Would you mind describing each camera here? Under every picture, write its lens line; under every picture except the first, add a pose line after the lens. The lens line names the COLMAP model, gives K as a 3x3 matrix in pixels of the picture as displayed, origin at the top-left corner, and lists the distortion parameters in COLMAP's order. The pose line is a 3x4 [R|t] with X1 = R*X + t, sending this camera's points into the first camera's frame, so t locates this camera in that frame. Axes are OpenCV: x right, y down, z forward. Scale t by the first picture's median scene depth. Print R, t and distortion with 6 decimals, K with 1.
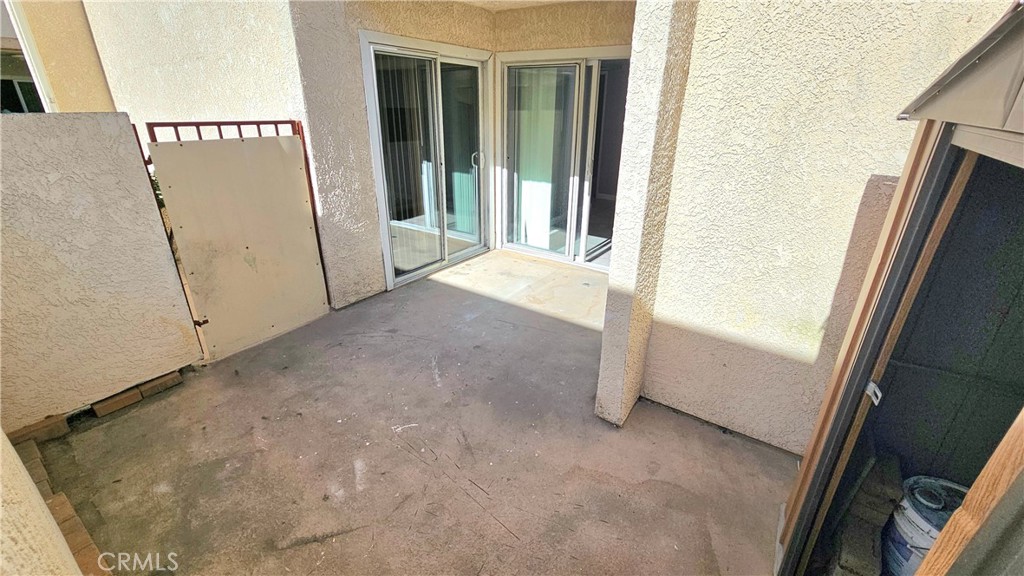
lens RADIAL K [[433.7, 0, 514.0], [0, 433.7, 289.0], [0, 0, 1]] dist [0.000462, -0.000055]
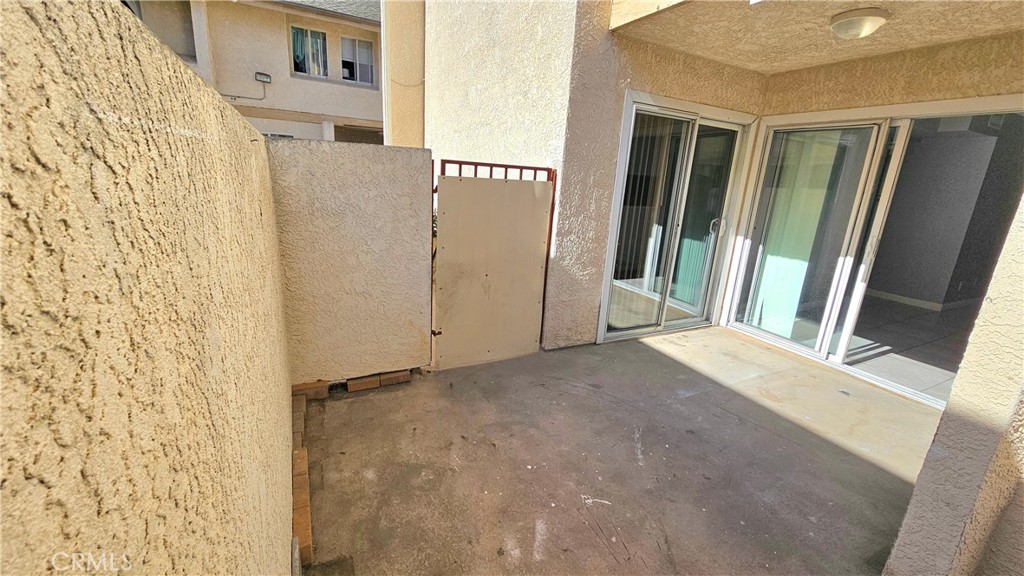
lens RADIAL K [[419.2, 0, 517.8], [0, 419.2, 288.8], [0, 0, 1]] dist [-0.001298, 0.000140]
pose [[0.881321, 0.164138, -0.443094, -0.063384], [-0.228796, 0.968706, -0.096235, 0.019624], [0.413432, 0.186192, 0.891295, 0.085598]]
